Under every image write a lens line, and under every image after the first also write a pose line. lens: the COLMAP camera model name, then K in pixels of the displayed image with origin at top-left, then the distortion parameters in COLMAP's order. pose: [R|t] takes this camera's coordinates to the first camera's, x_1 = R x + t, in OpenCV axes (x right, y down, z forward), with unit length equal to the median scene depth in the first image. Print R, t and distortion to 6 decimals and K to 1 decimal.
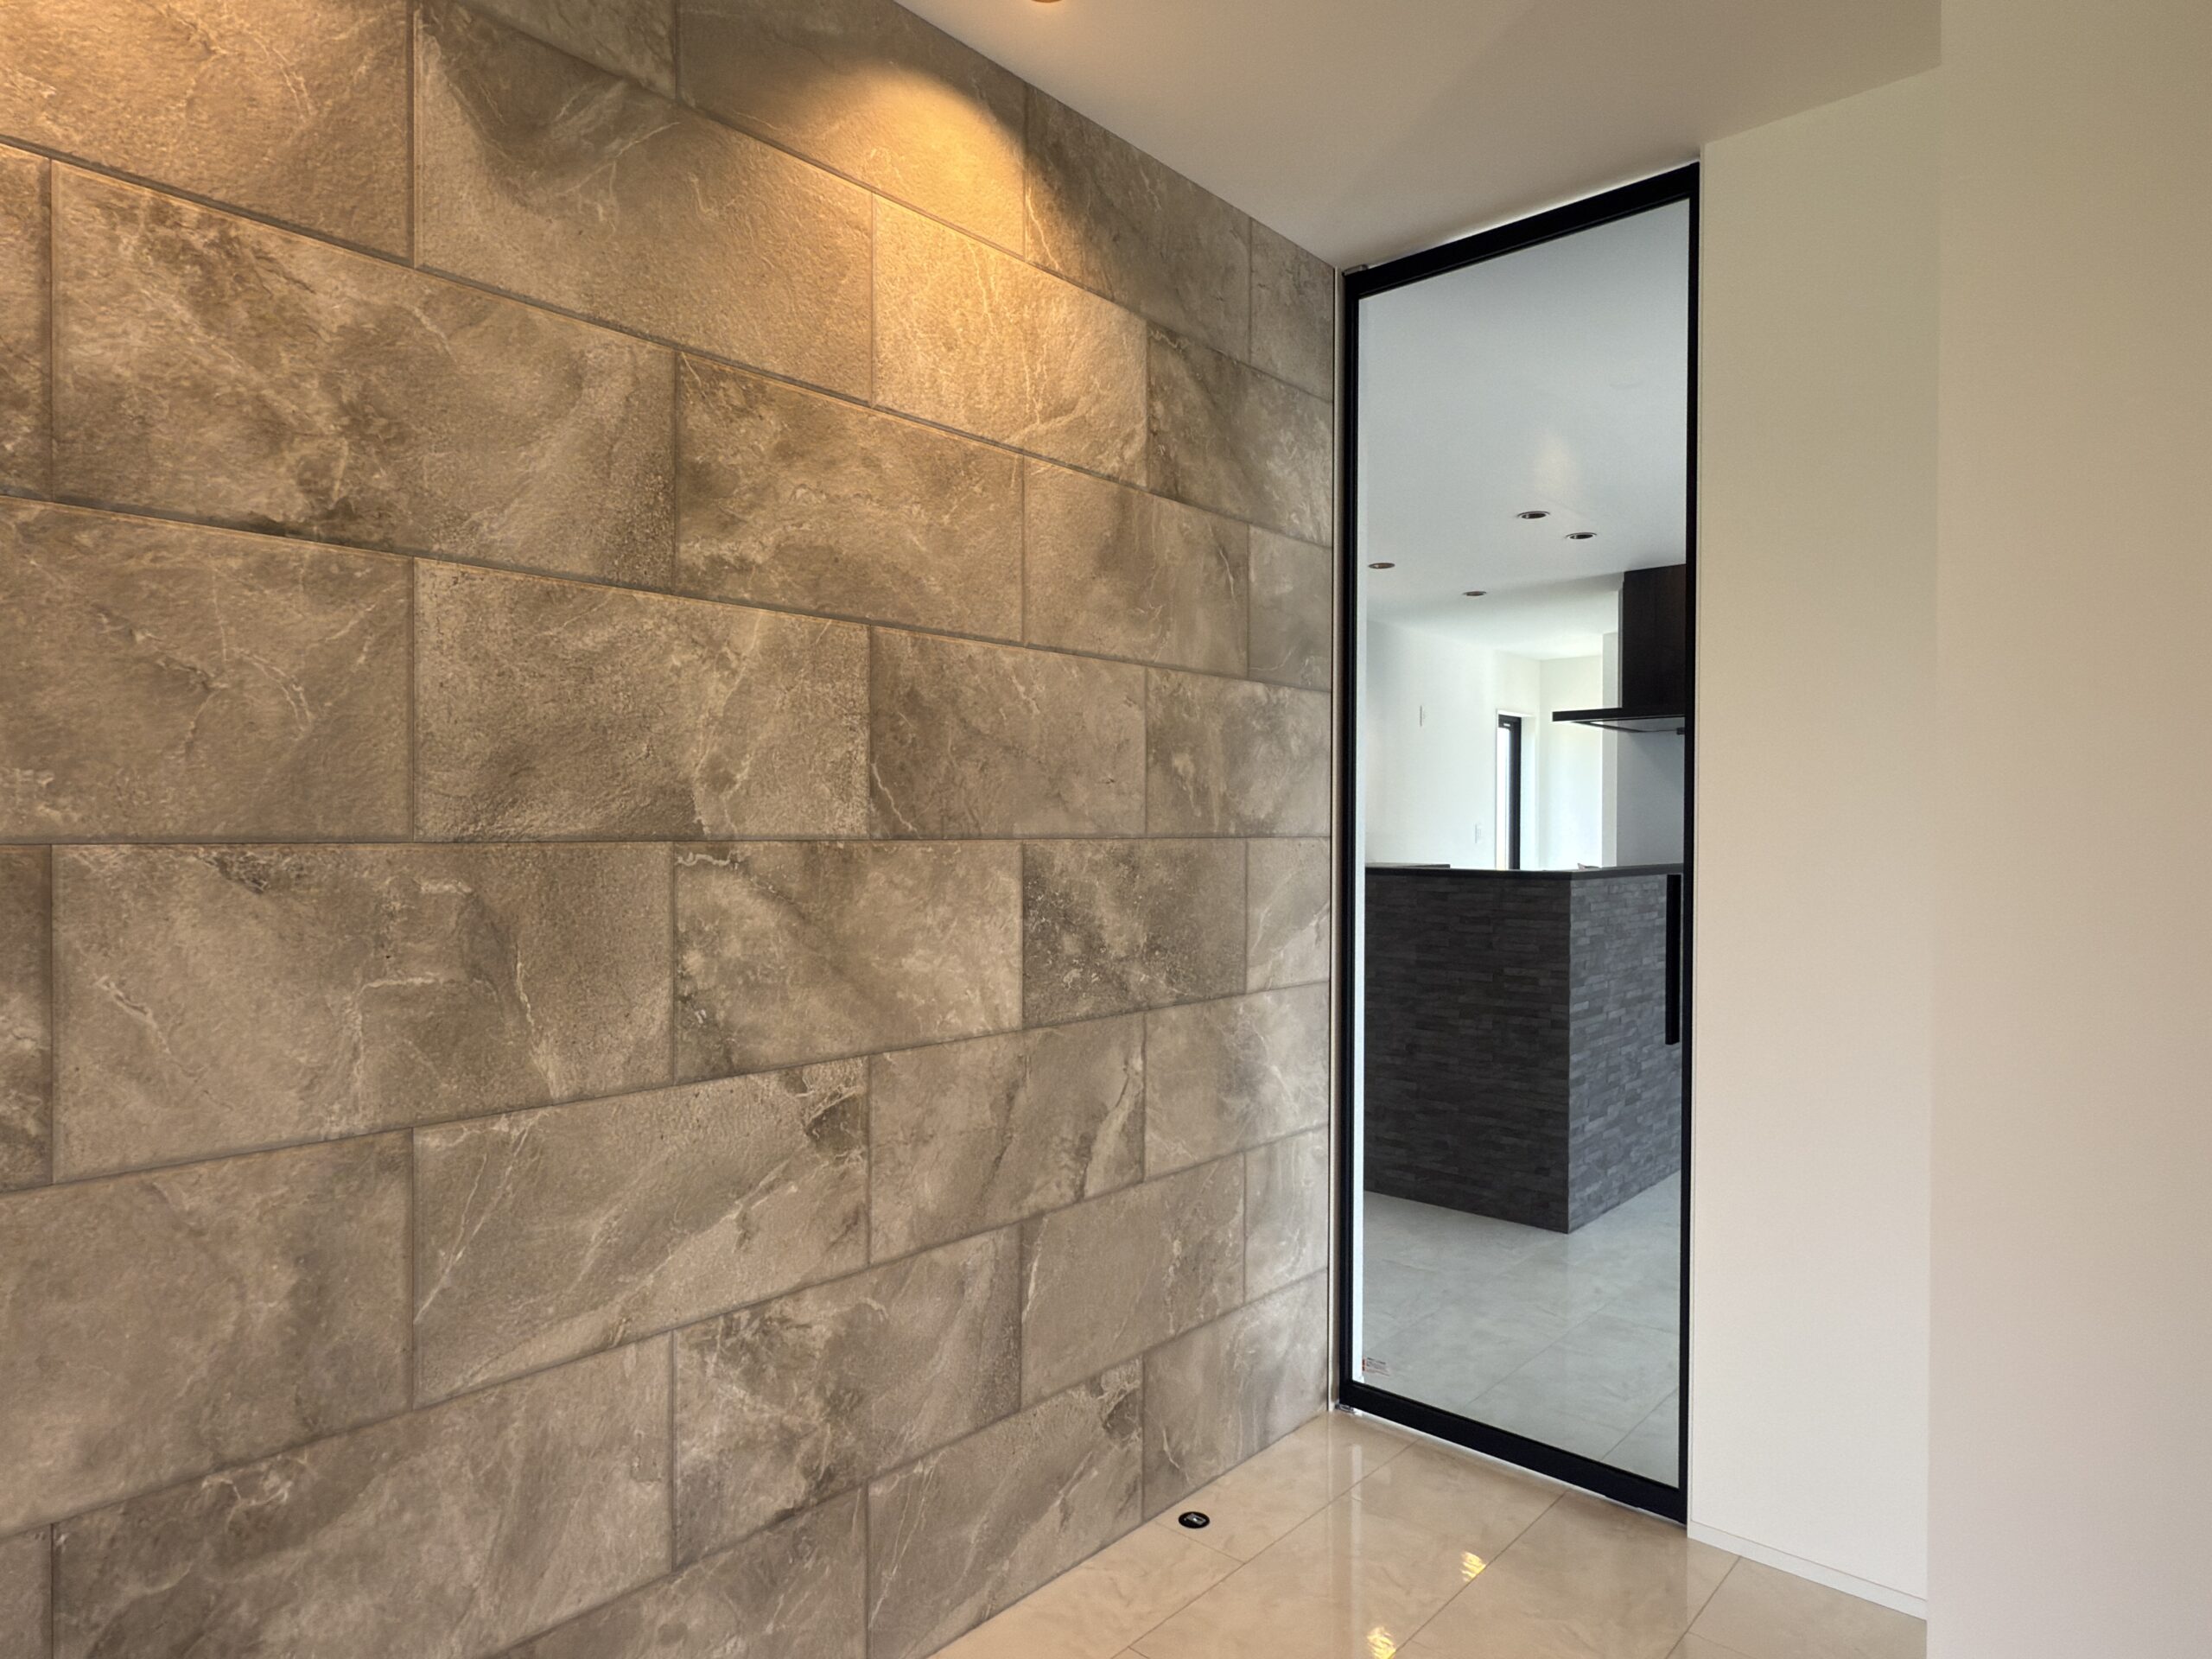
lens RADIAL K [[1298.1, 0, 1110.5], [0, 1298.1, 826.1], [0, 0, 1]] dist [0.000437, 0.000100]
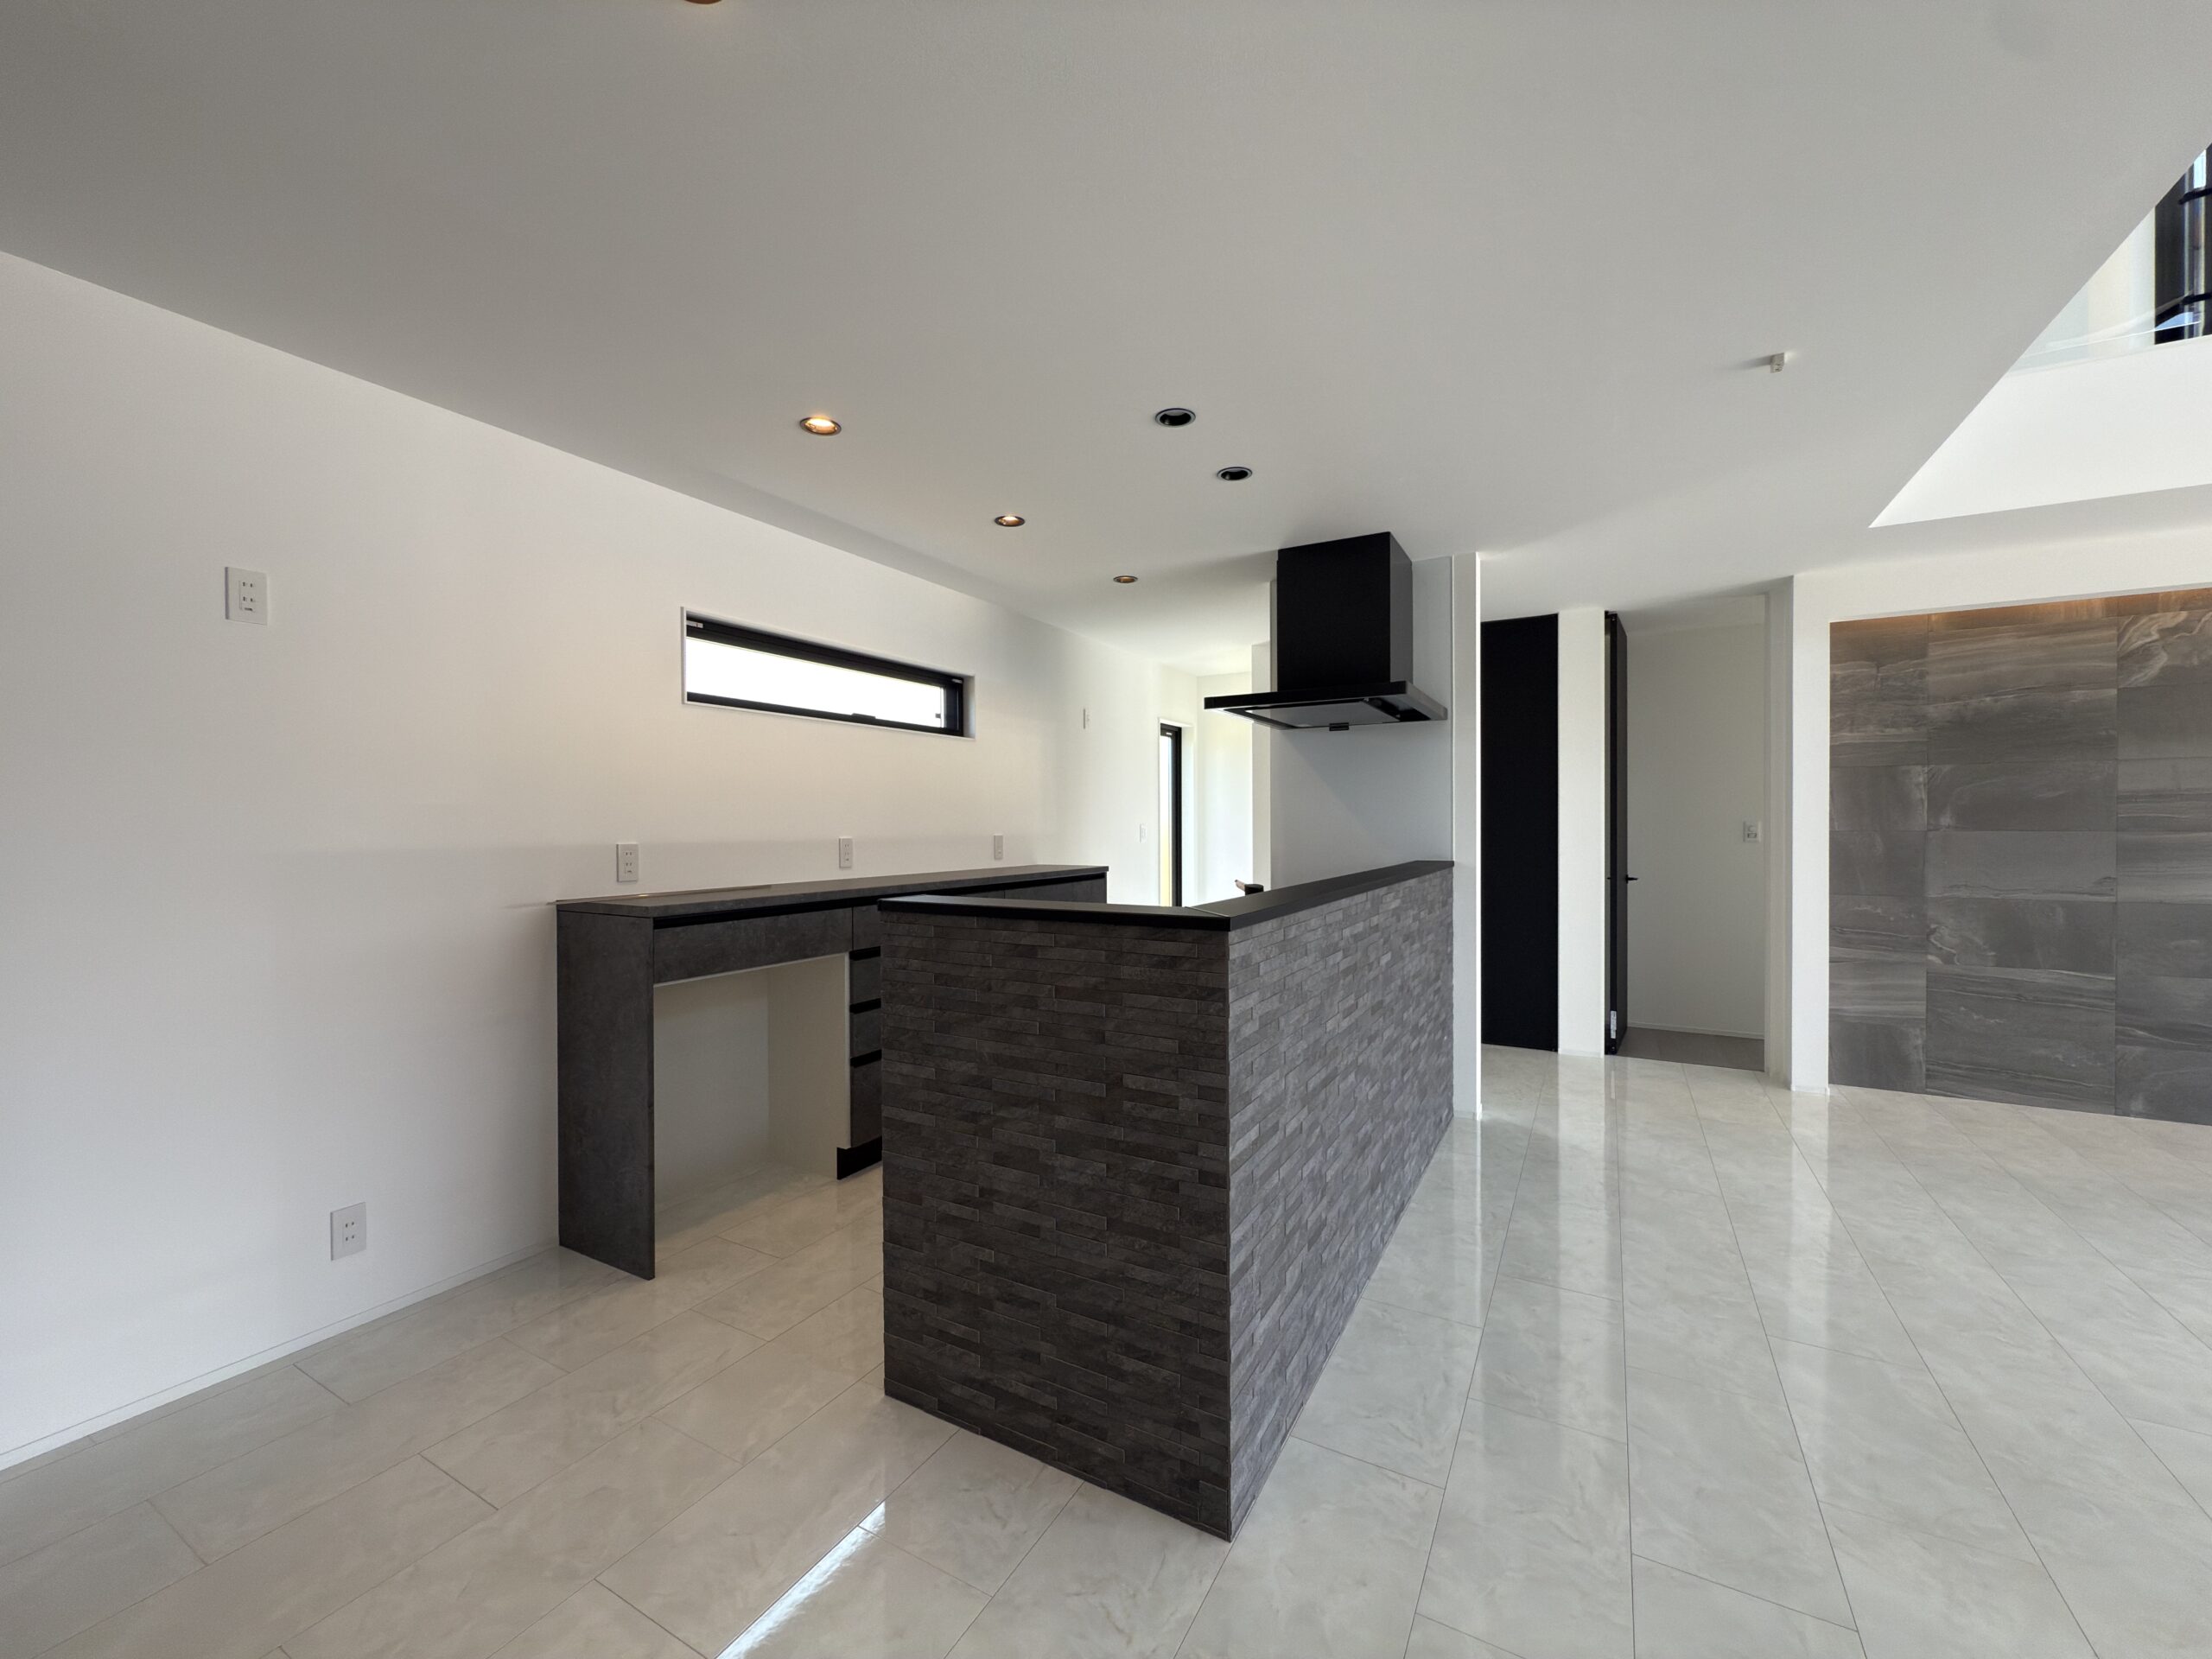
lens RADIAL K [[891.9, 0, 1101.9], [0, 891.9, 827.6], [0, 0, 1]] dist [-0.000854, -0.000032]
pose [[0.978398, -0.013799, 0.206267, 0.210361], [0.012111, 0.999882, 0.009447, -0.008521], [-0.206373, -0.006745, 0.978450, 0.601146]]
